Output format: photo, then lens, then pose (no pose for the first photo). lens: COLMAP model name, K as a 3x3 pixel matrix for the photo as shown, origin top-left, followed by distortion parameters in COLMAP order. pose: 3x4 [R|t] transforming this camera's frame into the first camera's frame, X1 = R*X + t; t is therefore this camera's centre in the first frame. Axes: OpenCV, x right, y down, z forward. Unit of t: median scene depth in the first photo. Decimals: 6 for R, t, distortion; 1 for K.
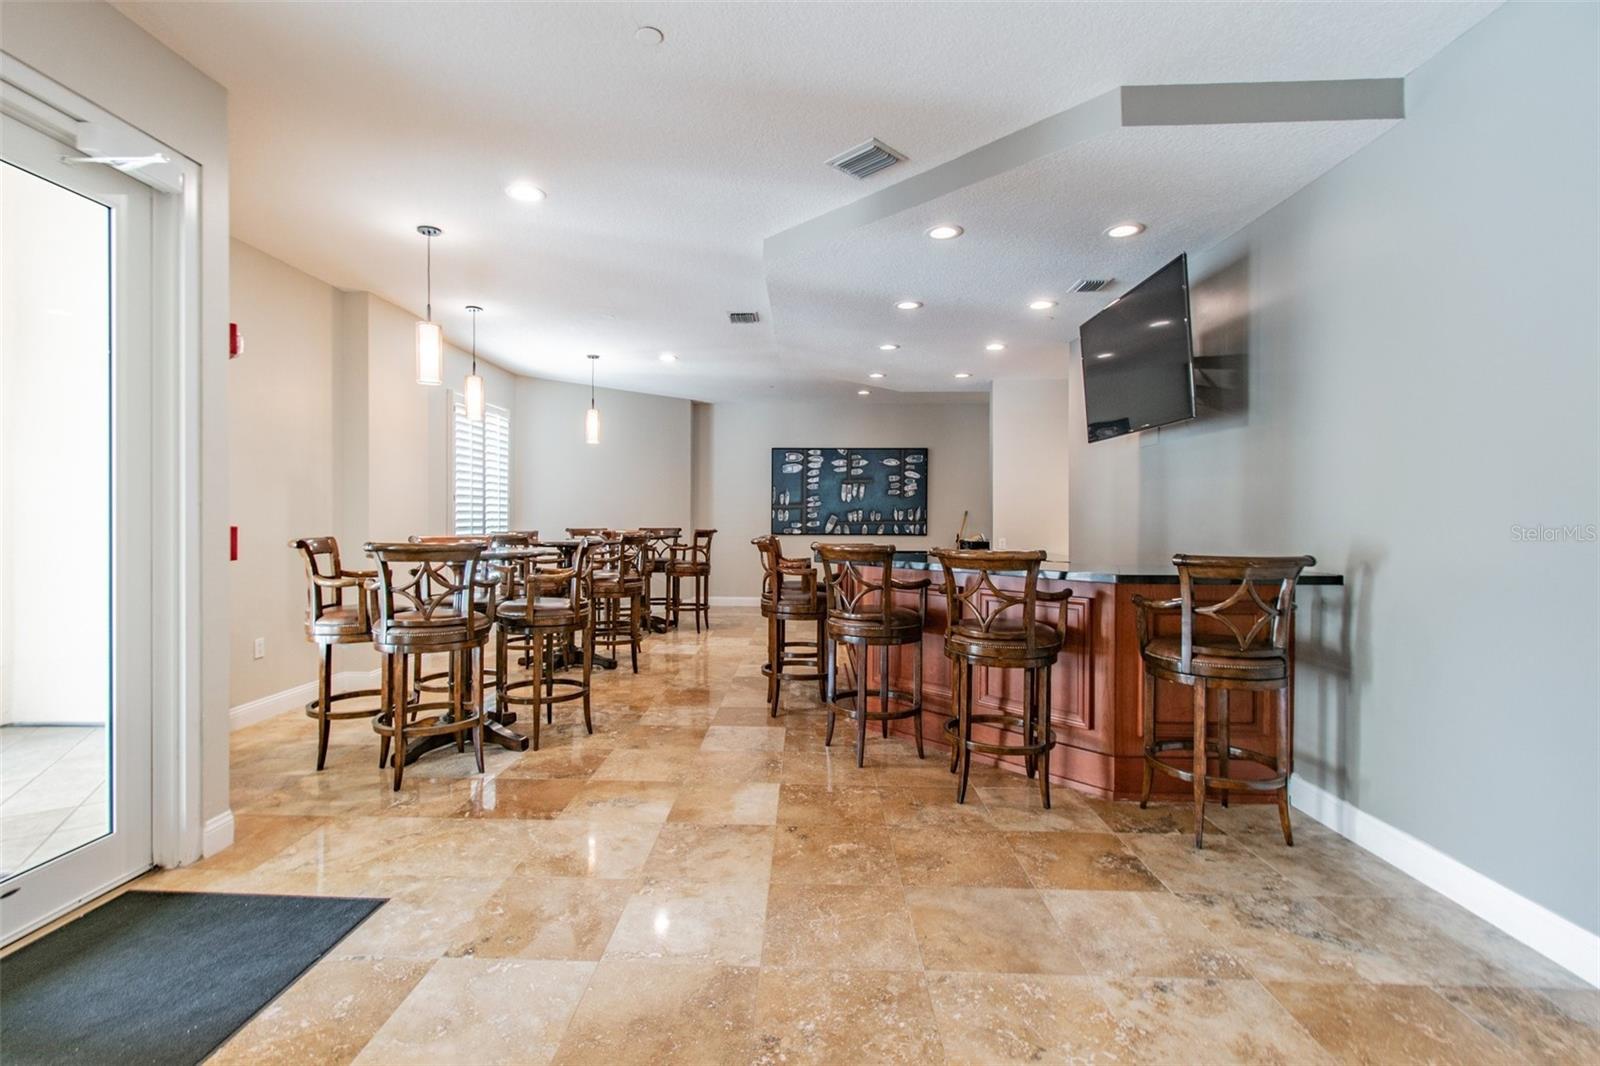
lens RADIAL K [[722.7, 0, 794.1], [0, 722.7, 519.7], [0, 0, 1]] dist [0.000851, 0.000118]
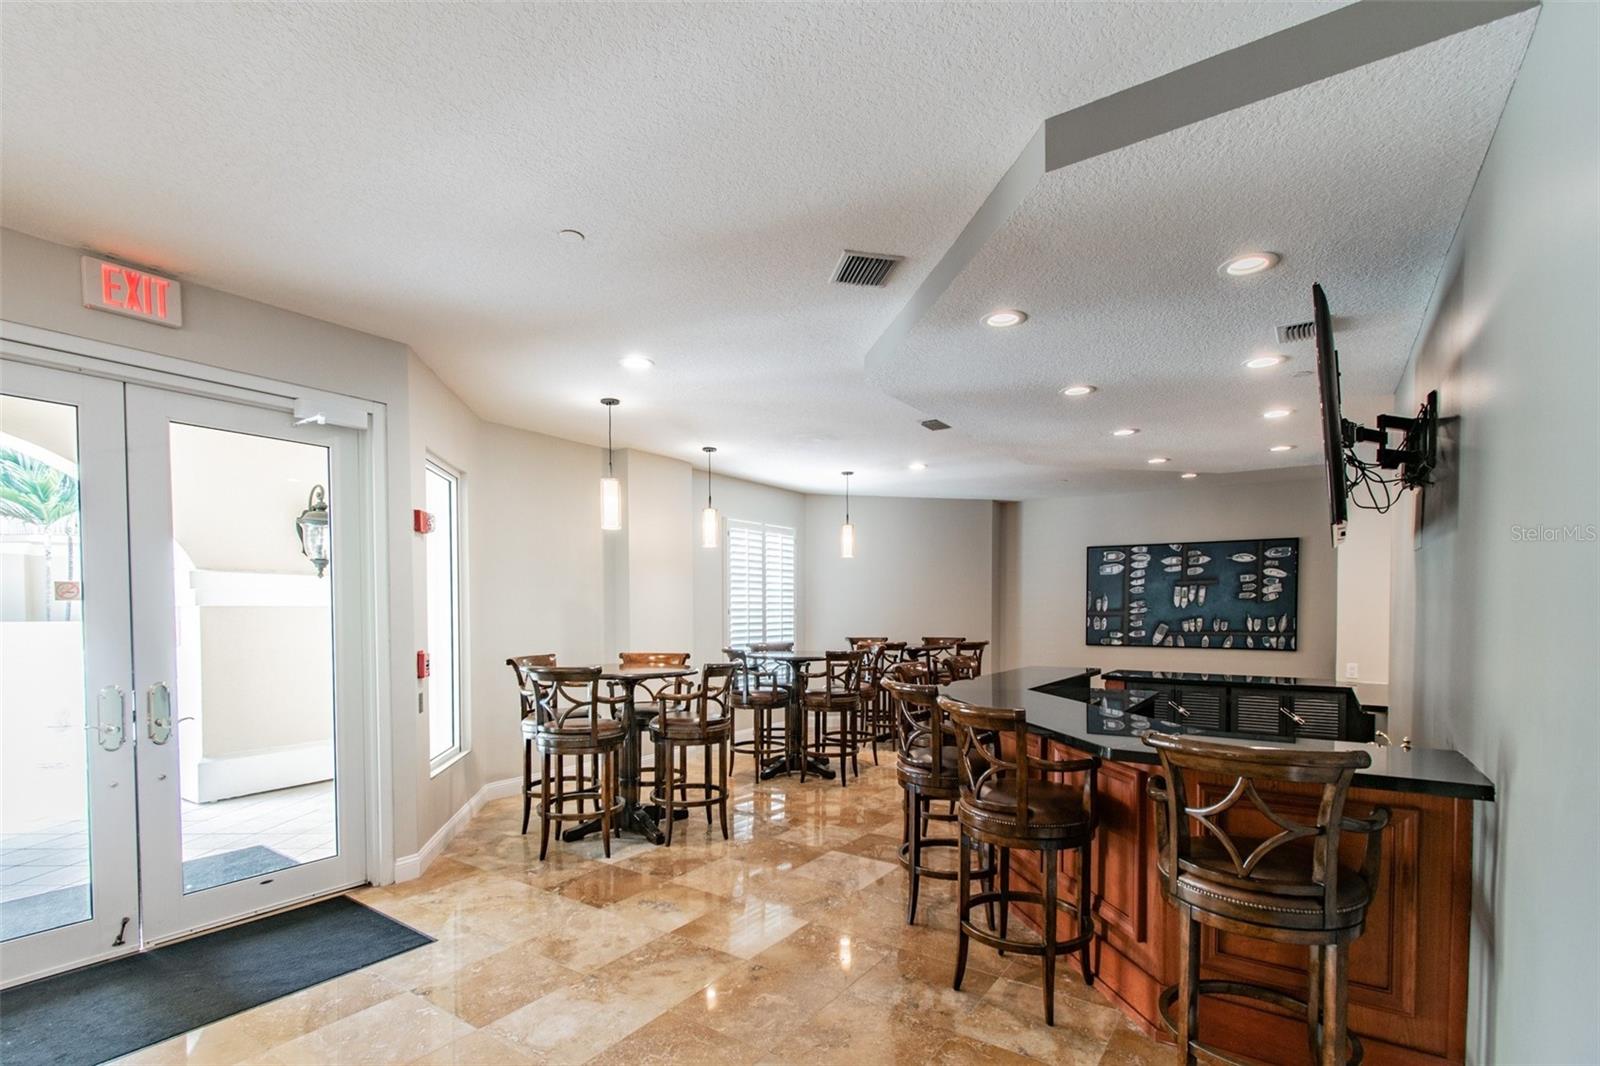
lens RADIAL K [[745.2, 0, 799.0], [0, 745.2, 631.4], [0, 0, 1]] dist [-0.000658, -0.000505]
pose [[0.845587, 0.013425, -0.533669, 0.159538], [-0.000629, 0.999708, 0.024152, -0.017997], [0.533837, -0.020087, 0.845349, 0.043366]]
